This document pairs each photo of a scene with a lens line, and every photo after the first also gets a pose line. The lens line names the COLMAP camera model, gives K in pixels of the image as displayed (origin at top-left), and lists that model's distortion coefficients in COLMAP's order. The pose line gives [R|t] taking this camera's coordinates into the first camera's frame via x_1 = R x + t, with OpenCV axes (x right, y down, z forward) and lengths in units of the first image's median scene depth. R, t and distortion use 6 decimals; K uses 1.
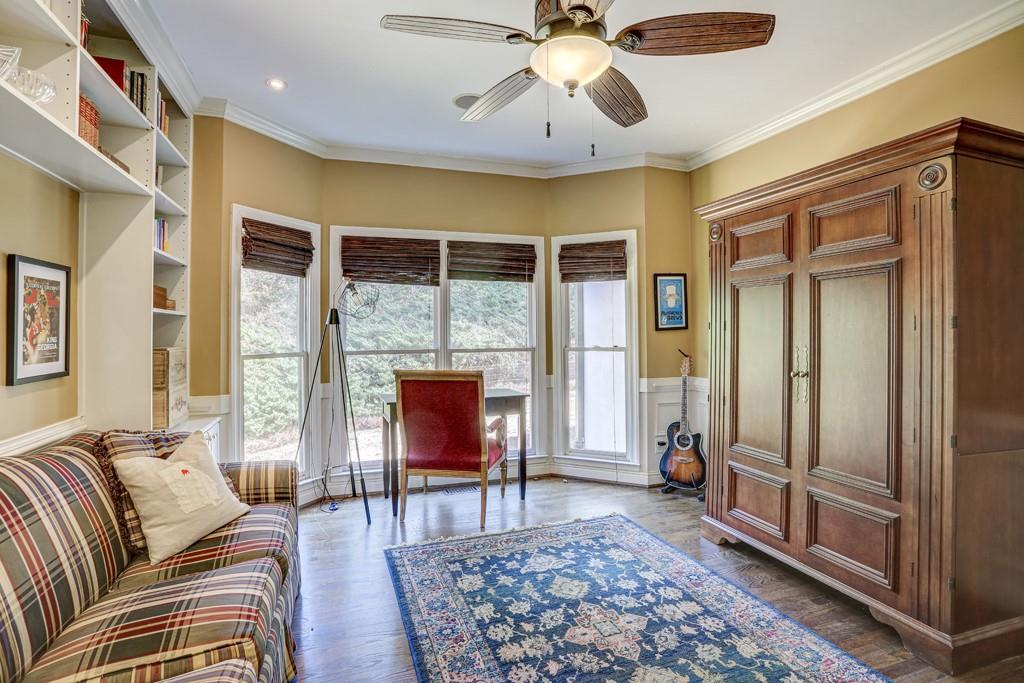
lens RADIAL K [[498.0, 0, 510.2], [0, 498.0, 341.0], [0, 0, 1]] dist [-0.084540, 0.036579]
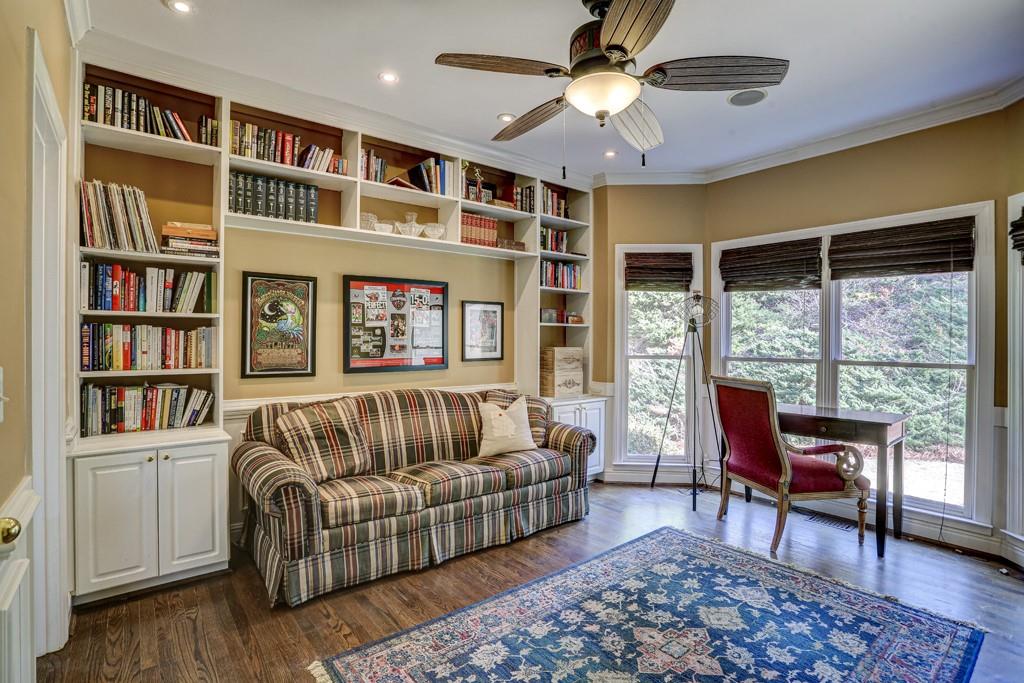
lens RADIAL K [[498.0, 0, 510.2], [0, 498.0, 341.0], [0, 0, 1]] dist [-0.084540, 0.036579]
pose [[0.325569, 0.011510, -0.945448, 0.753043], [-0.025201, 0.999676, 0.003492, -0.007027], [0.945182, 0.022689, 0.325754, 0.283710]]
